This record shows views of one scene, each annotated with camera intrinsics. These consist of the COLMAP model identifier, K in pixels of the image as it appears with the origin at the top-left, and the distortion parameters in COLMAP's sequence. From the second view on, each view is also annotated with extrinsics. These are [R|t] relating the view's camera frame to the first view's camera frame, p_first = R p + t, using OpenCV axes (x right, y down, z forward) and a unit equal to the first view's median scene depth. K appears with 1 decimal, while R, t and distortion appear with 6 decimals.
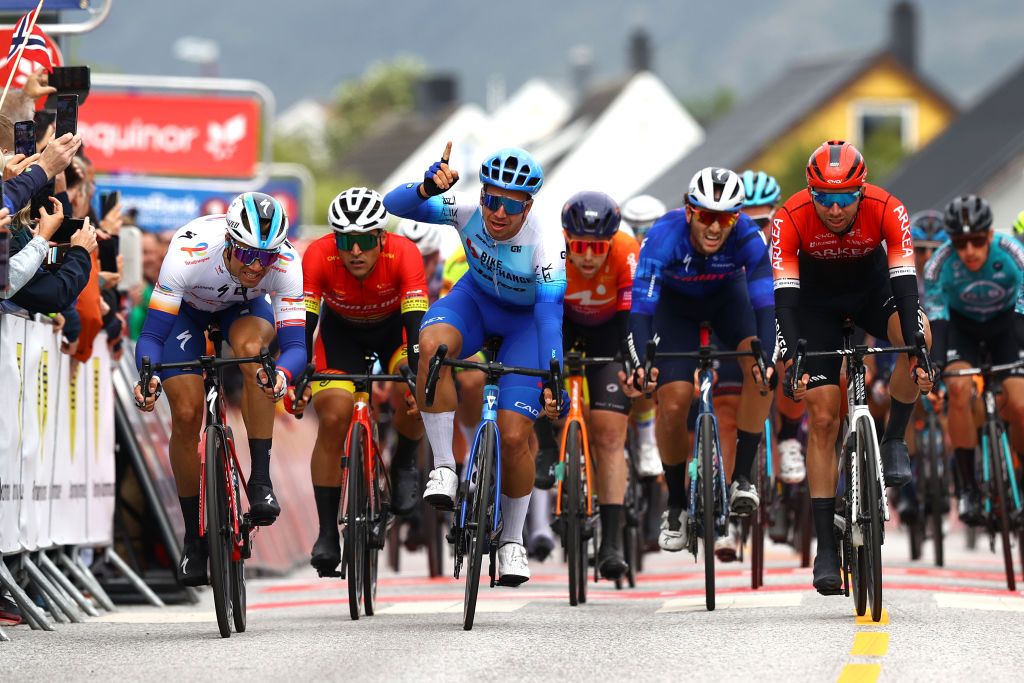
lens RADIAL K [[6195.8, 0, 512.0], [0, 6195.8, 341.5], [0, 0, 1]] dist [-0.117946, -11.856991]
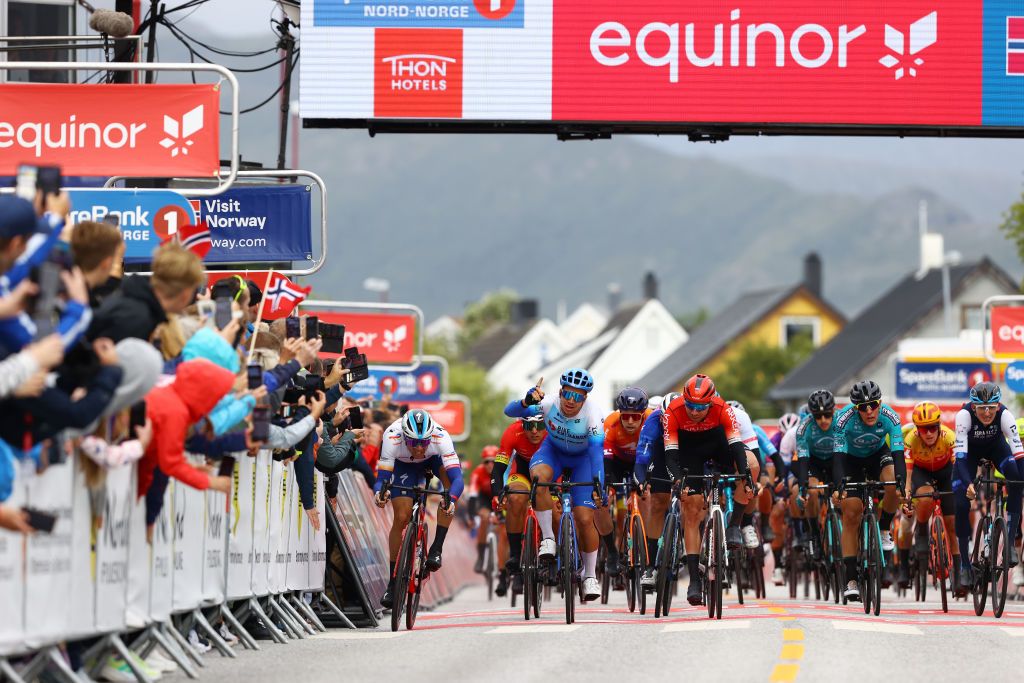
lens RADIAL K [[6195.8, 0, 512.0], [0, 6195.8, 341.5], [0, 0, 1]] dist [-0.117946, -11.856991]
pose [[0.999315, -0.000511, -0.036996, 0.044508], [-0.000056, 0.999883, -0.015328, -0.007447], [0.036999, 0.015319, 0.999198, -0.618849]]
